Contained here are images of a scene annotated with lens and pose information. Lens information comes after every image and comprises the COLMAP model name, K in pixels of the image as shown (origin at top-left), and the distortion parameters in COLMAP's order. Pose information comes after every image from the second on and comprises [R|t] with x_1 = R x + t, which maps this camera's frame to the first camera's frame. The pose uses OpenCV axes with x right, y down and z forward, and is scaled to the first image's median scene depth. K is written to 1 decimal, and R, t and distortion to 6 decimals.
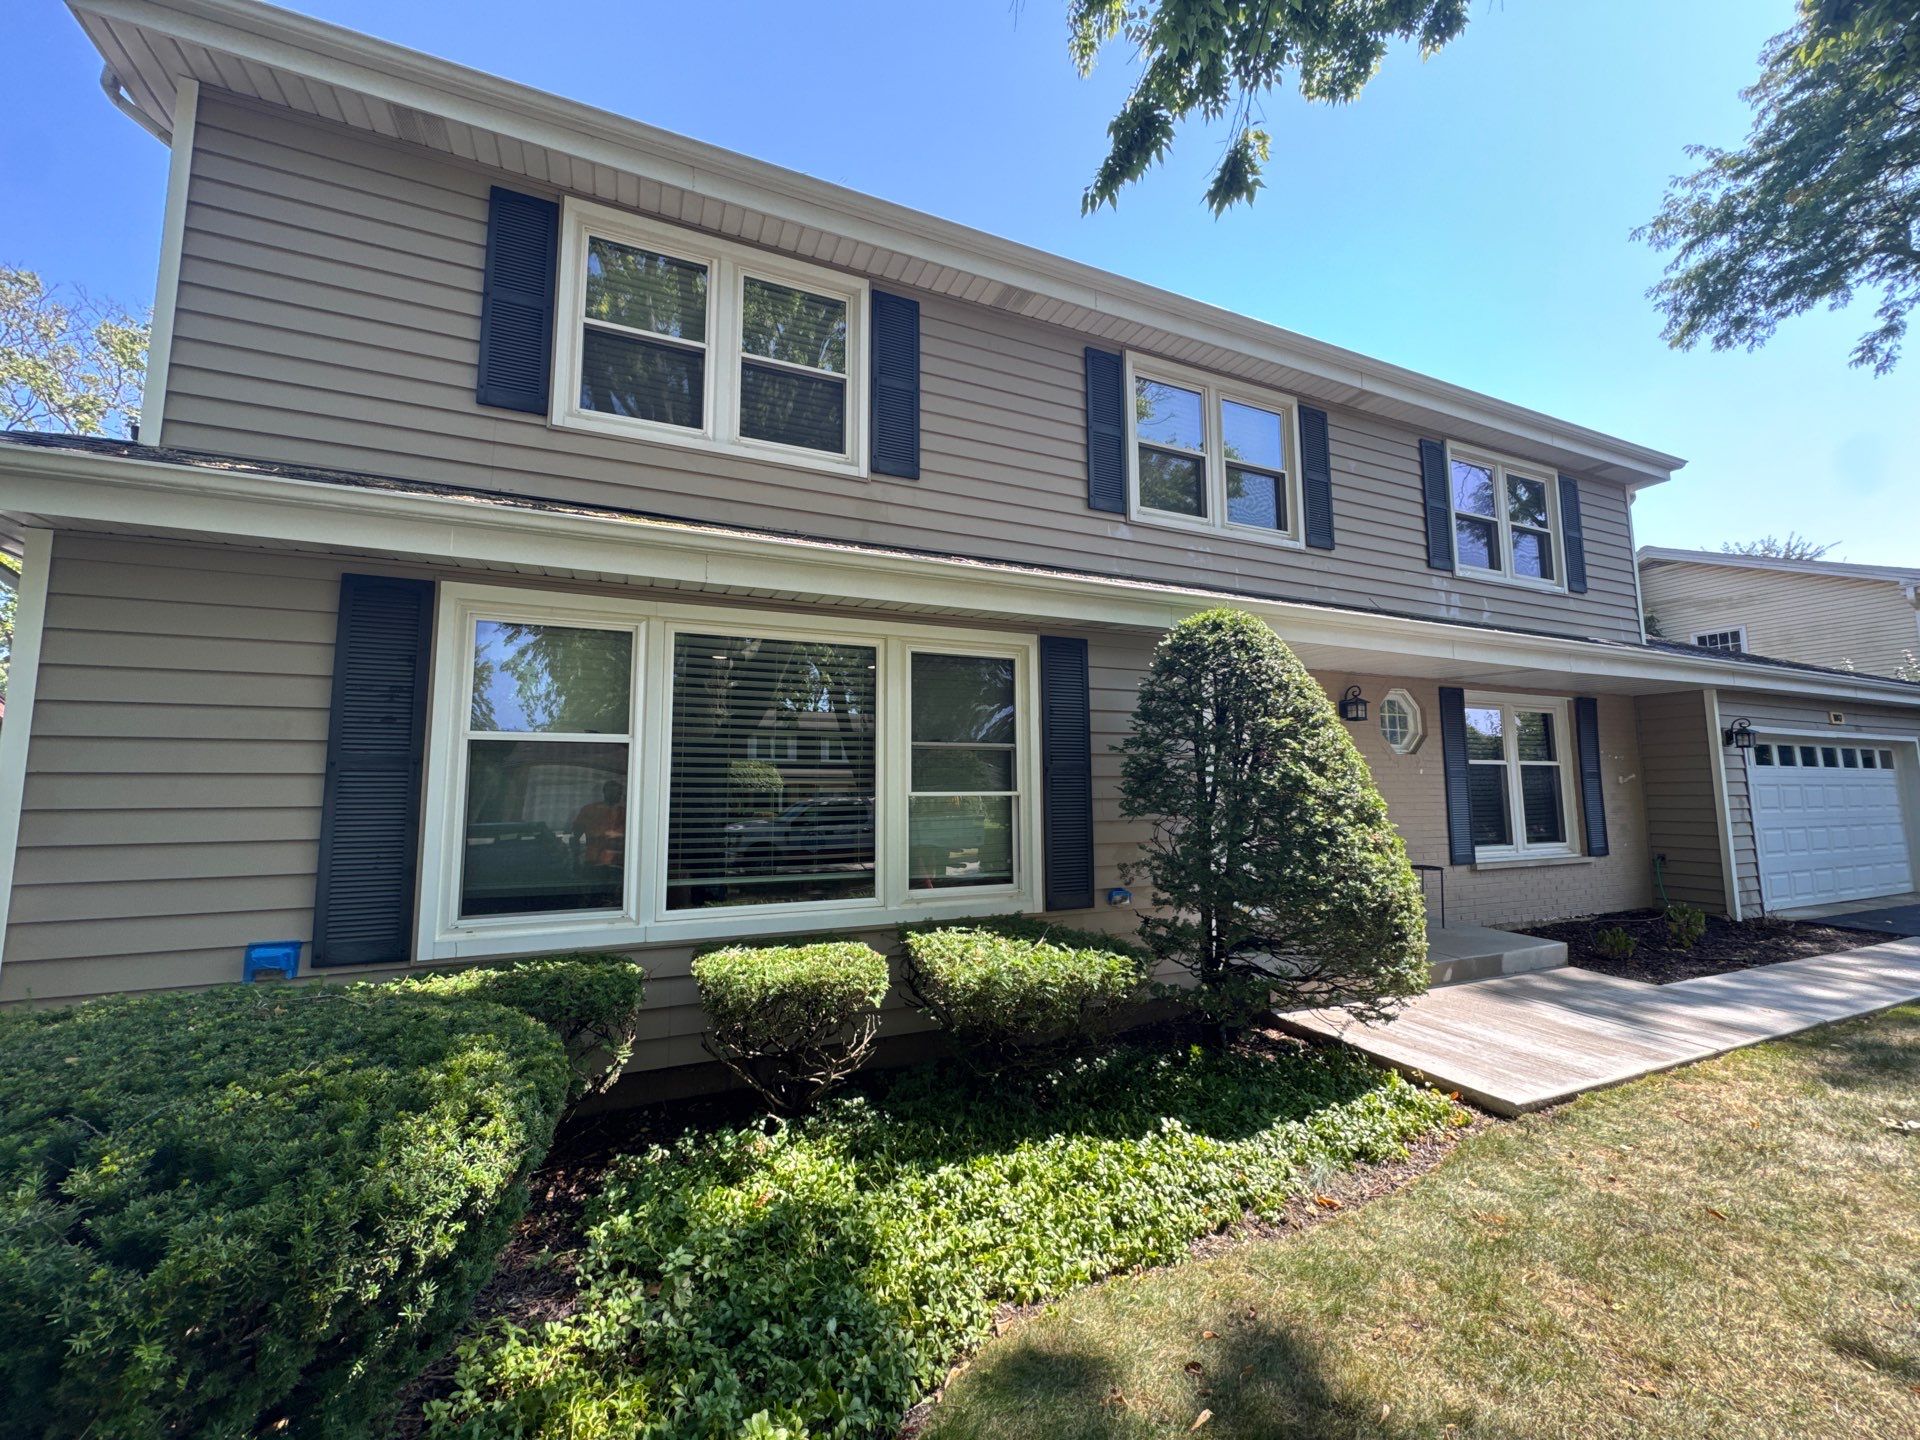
lens RADIAL K [[841.9, 0, 976.9], [0, 841.9, 725.0], [0, 0, 1]] dist [-0.011394, -0.000408]
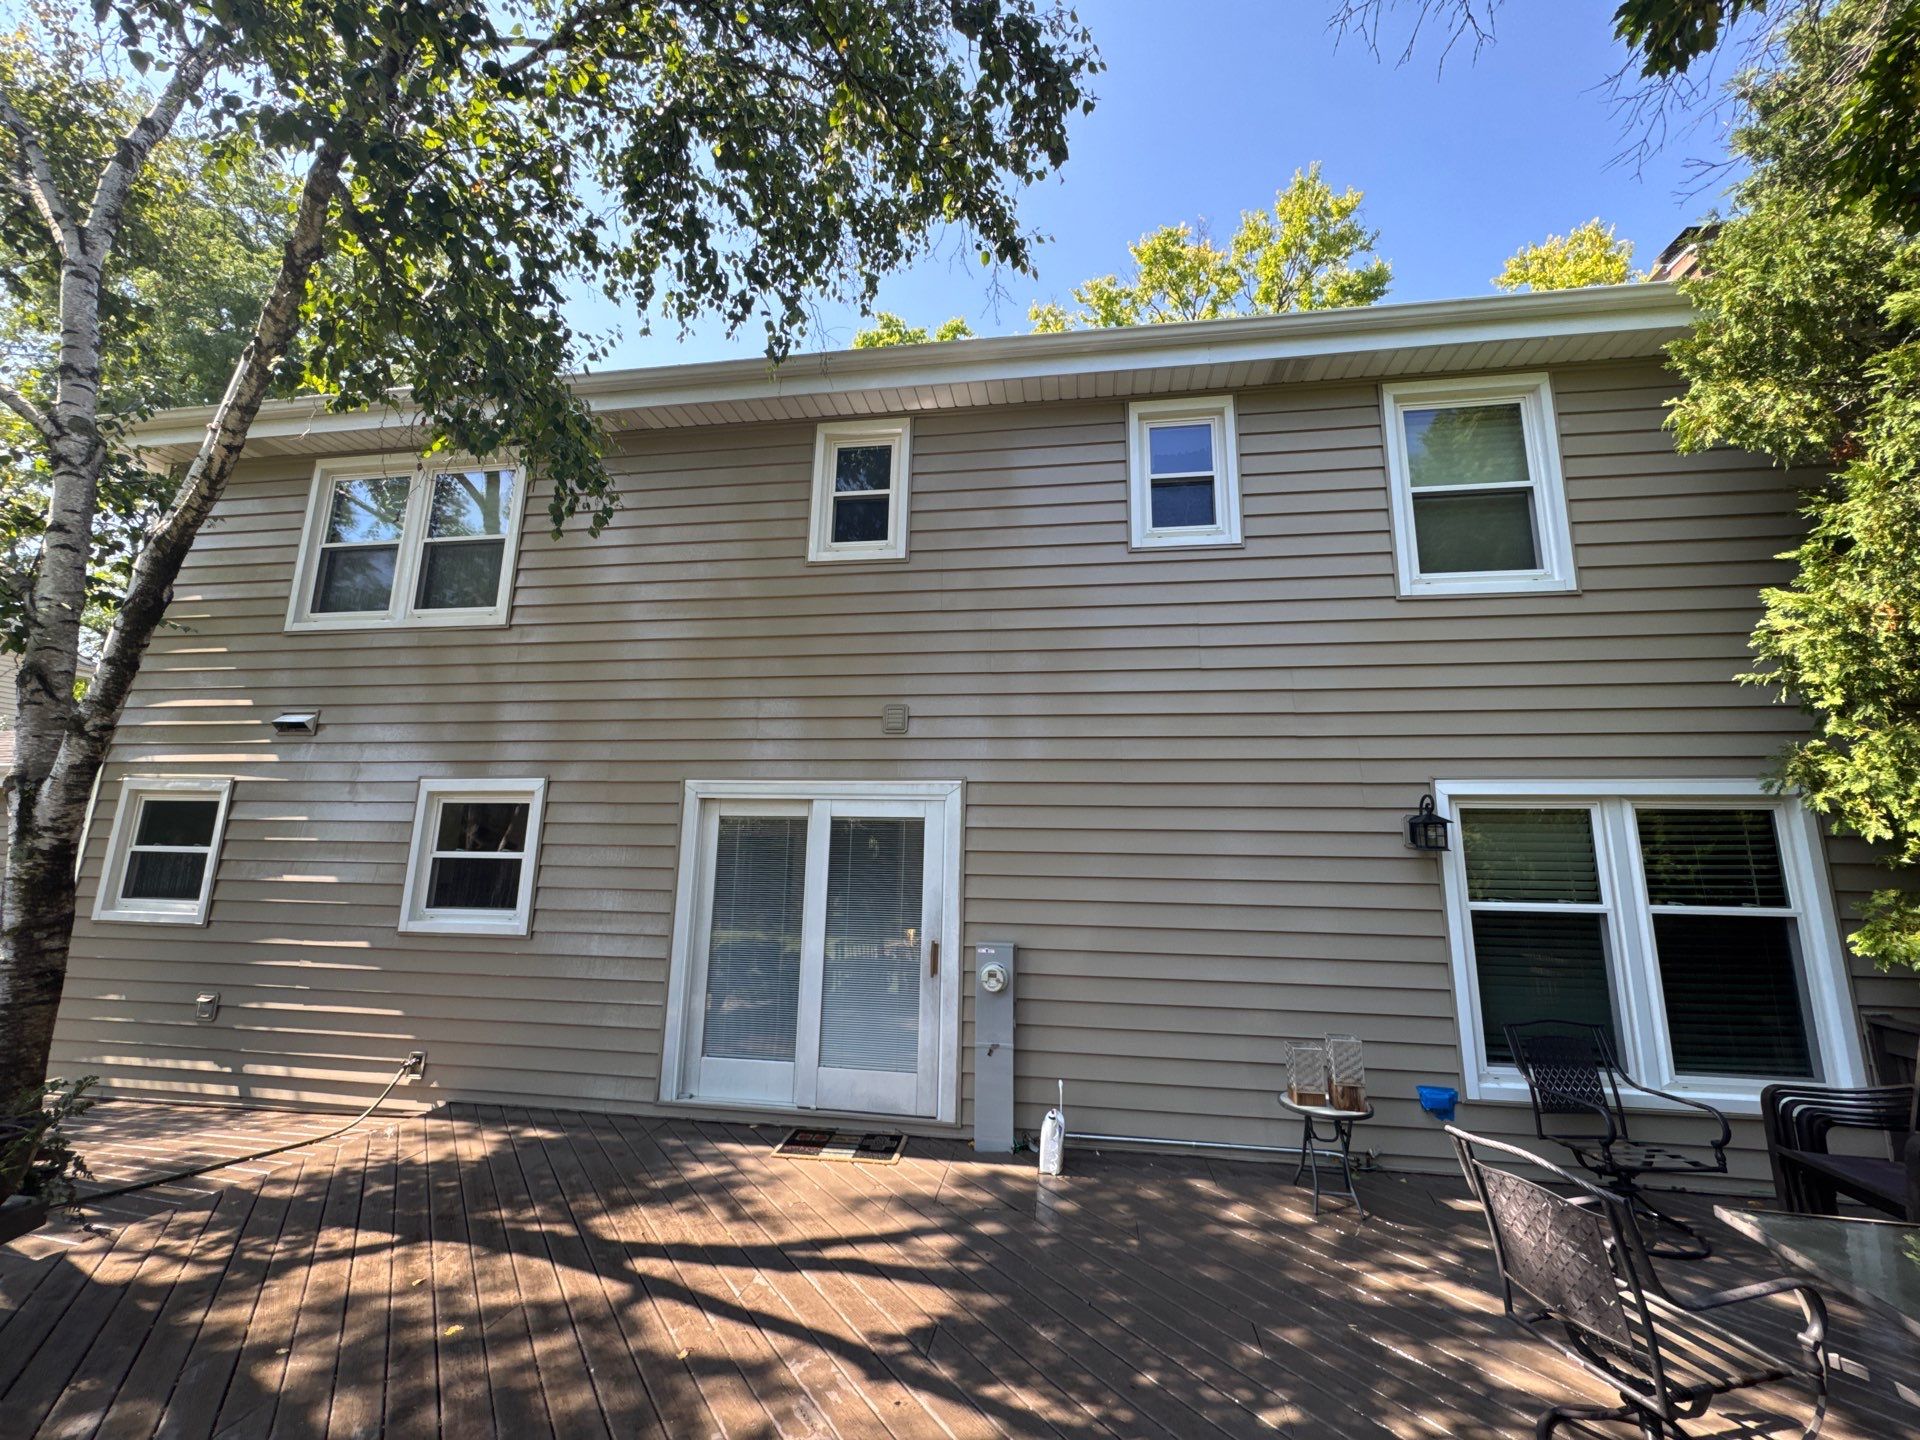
lens RADIAL K [[899.6, 0, 960.0], [0, 899.6, 720.0], [0, 0, 1]] dist [-0.001555, 0.000132]
pose [[0.818678, -0.118314, -0.561932, 0.652113], [0.016995, 0.983109, -0.182232, 0.026620], [0.574001, 0.139640, 0.806860, 0.300193]]
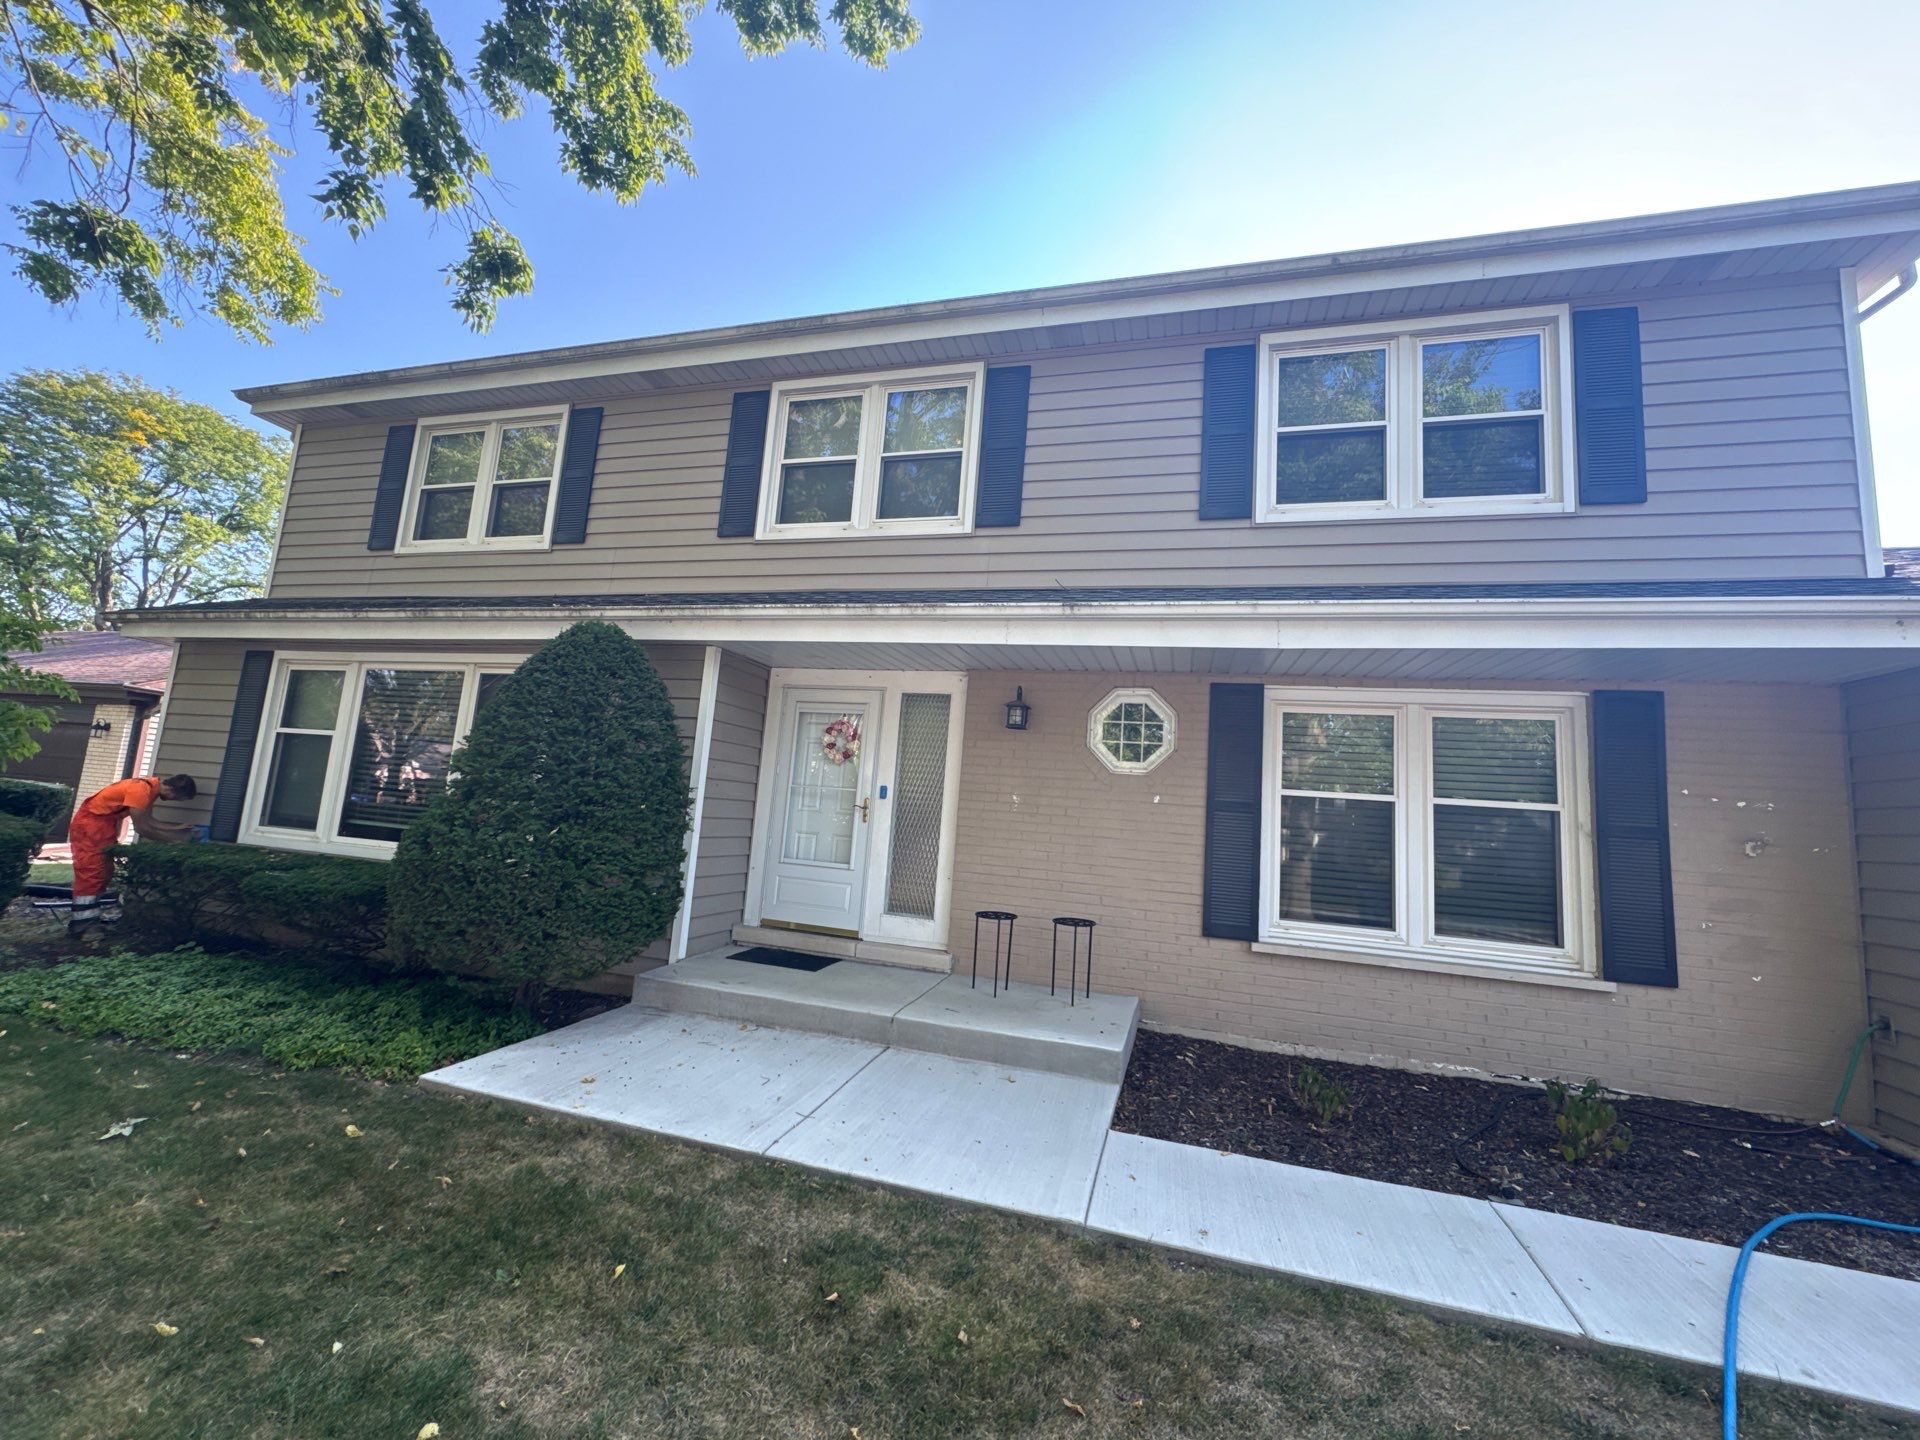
lens RADIAL K [[762.1, 0, 960.0], [0, 762.1, 720.0], [0, 0, 1]] dist [-0.000305, -0.000125]
pose [[0.747823, -0.026791, -0.663357, 0.742821], [-0.021424, 0.997691, -0.064446, 0.029204], [0.663552, 0.062406, 0.745523, 0.345029]]
